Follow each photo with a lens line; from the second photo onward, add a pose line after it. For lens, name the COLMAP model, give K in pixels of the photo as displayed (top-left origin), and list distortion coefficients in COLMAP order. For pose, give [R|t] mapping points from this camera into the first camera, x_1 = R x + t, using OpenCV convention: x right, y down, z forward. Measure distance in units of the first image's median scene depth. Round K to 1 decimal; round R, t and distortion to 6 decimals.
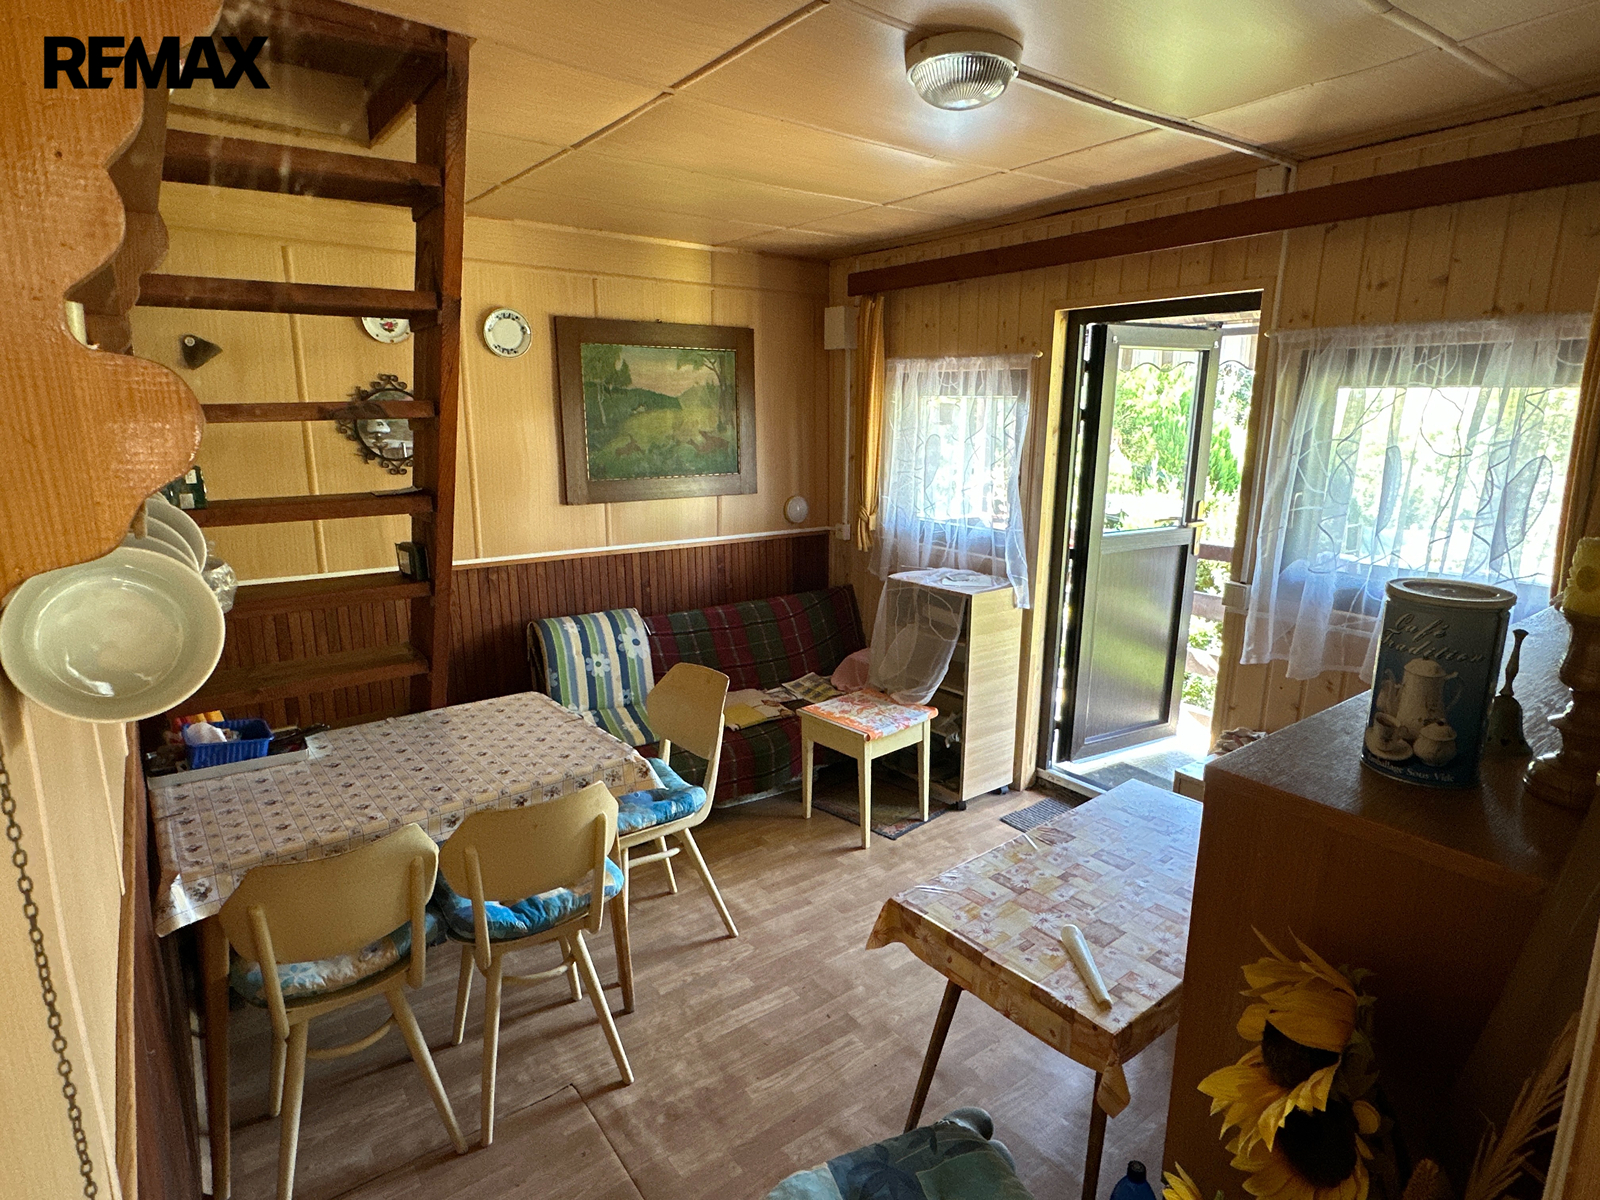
lens RADIAL K [[868.5, 0, 799.9], [0, 868.5, 602.0], [0, 0, 1]] dist [0.000653, 0.000239]
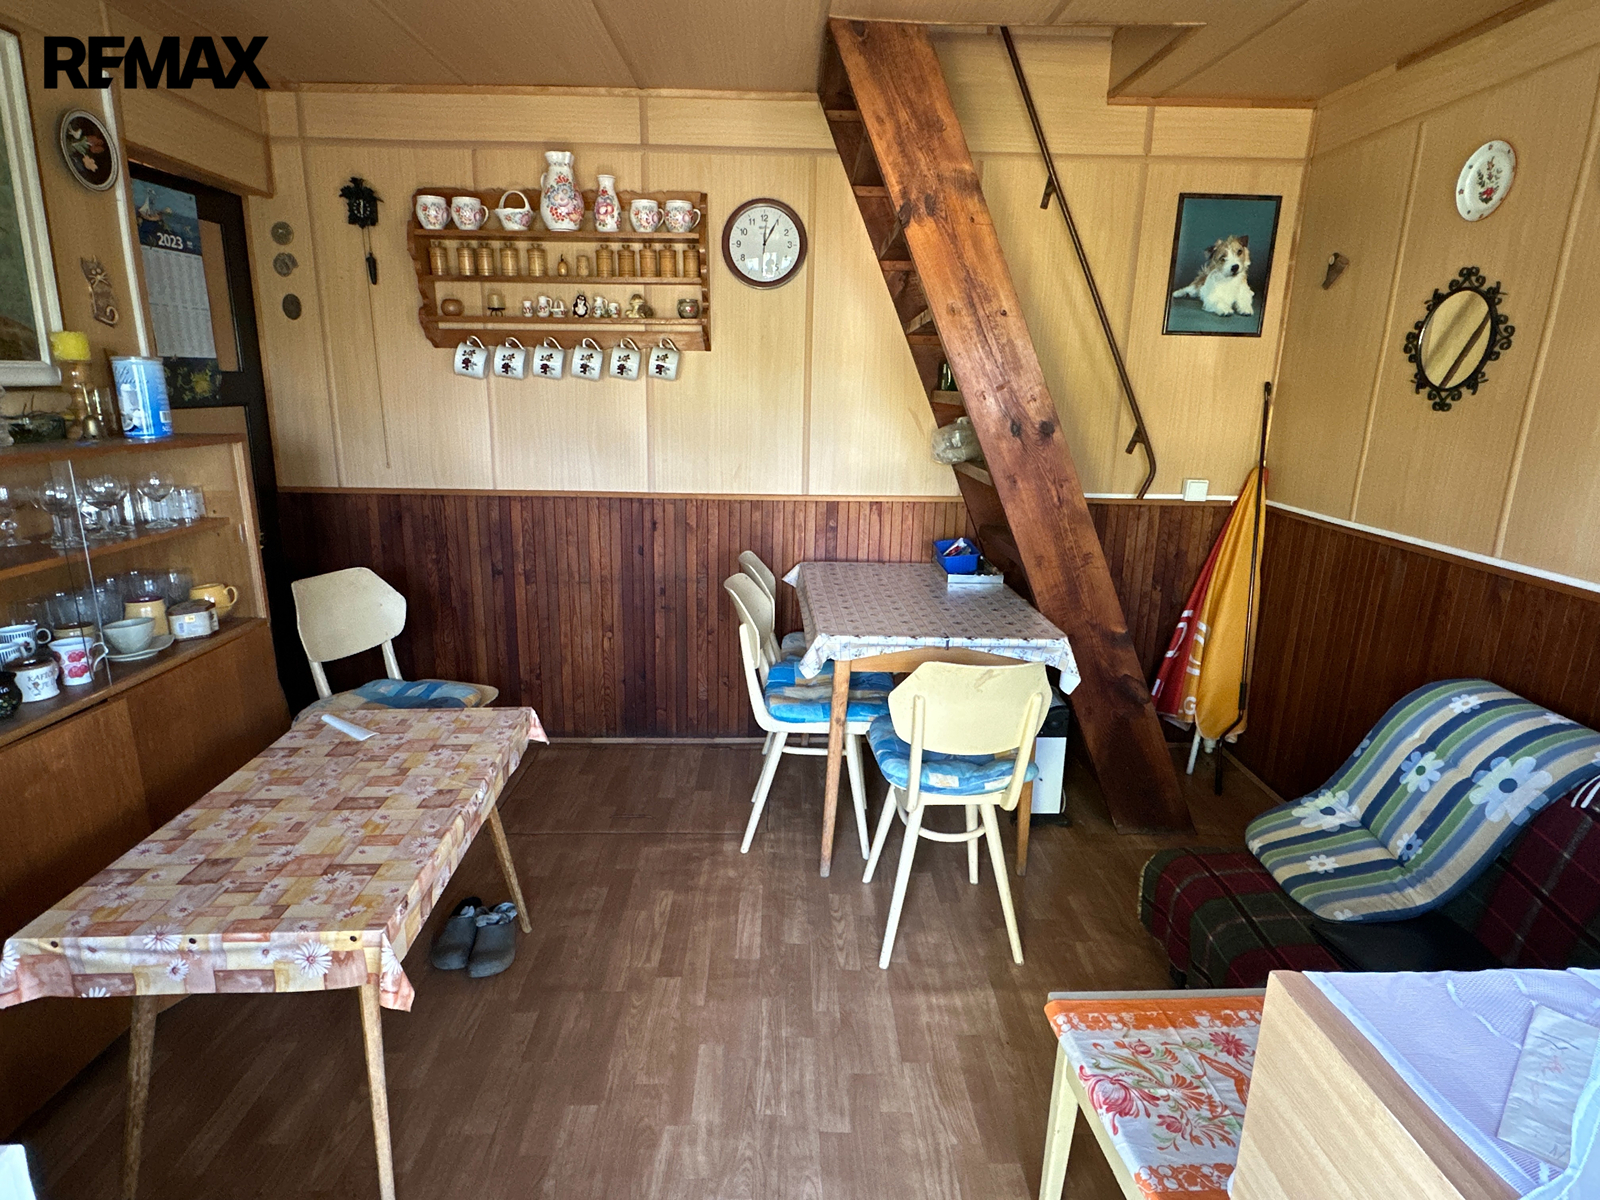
lens RADIAL K [[868.5, 0, 800.7], [0, 868.5, 599.7], [0, 0, 1]] dist [0.000653, 0.000239]
pose [[-0.573024, 0.188283, -0.797617, 0.421847], [-0.199690, 0.911840, 0.358708, -0.149938], [0.794838, 0.364825, -0.484908, 0.944549]]
